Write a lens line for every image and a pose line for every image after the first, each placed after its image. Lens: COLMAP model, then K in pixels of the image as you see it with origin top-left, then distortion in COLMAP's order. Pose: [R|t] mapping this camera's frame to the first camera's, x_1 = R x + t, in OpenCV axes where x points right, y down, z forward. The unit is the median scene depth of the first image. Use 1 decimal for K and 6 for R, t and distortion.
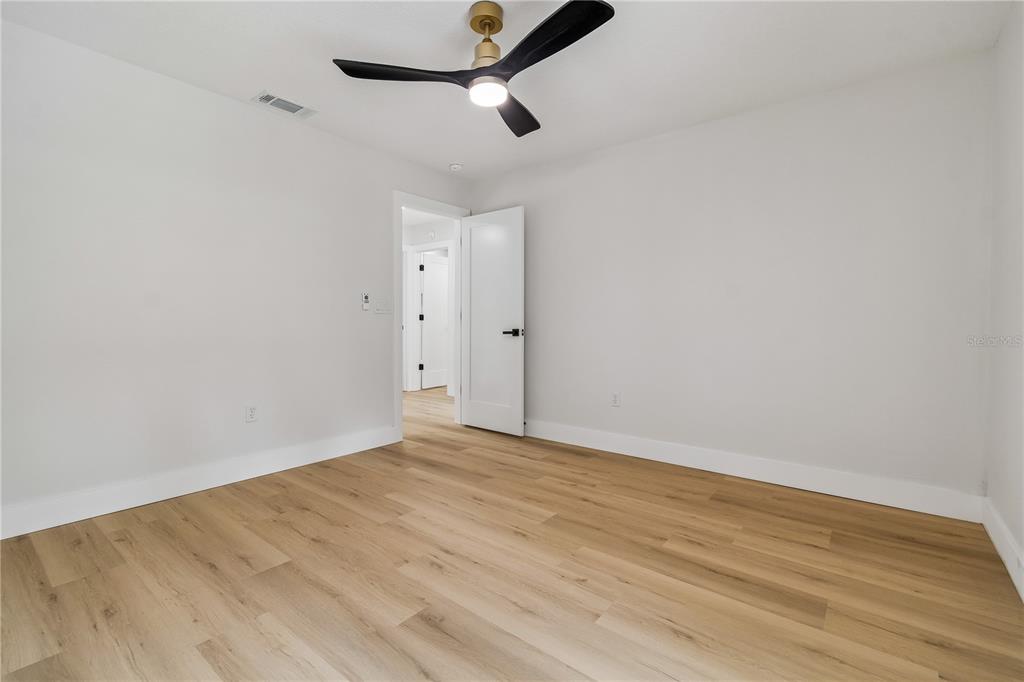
lens RADIAL K [[456.2, 0, 510.7], [0, 456.2, 338.0], [0, 0, 1]] dist [0.003677, -0.002274]
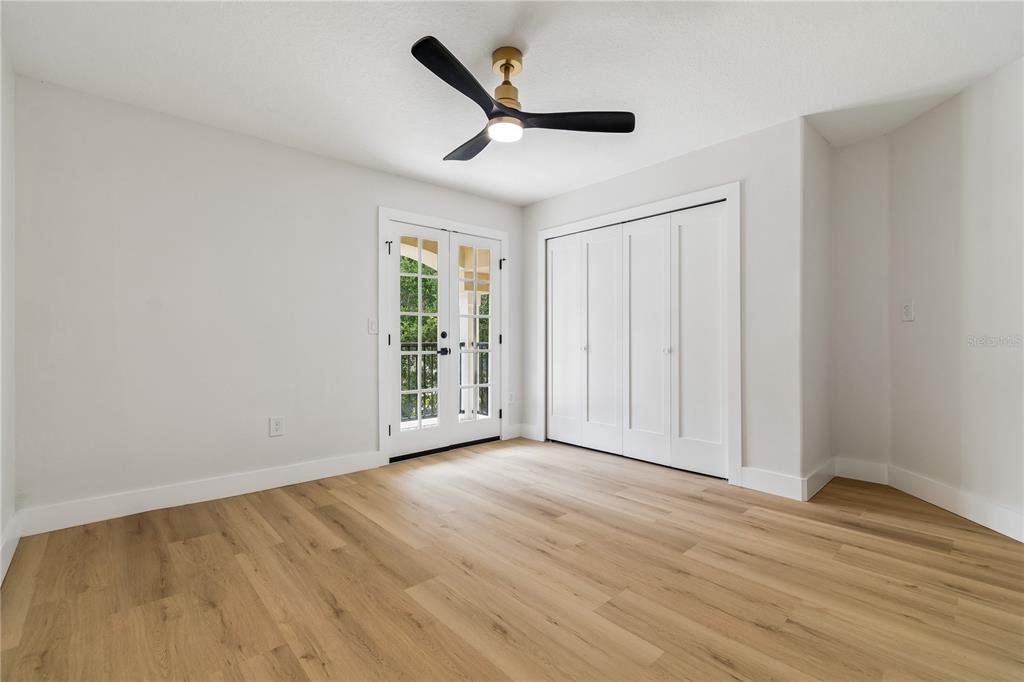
lens RADIAL K [[456.2, 0, 513.8], [0, 456.2, 338.7], [0, 0, 1]] dist [0.003677, -0.002274]
pose [[-0.986522, -0.001350, 0.163625, -0.229530], [0.004686, 0.999323, 0.036497, -0.071338], [-0.163563, 0.036772, -0.985847, 1.911648]]
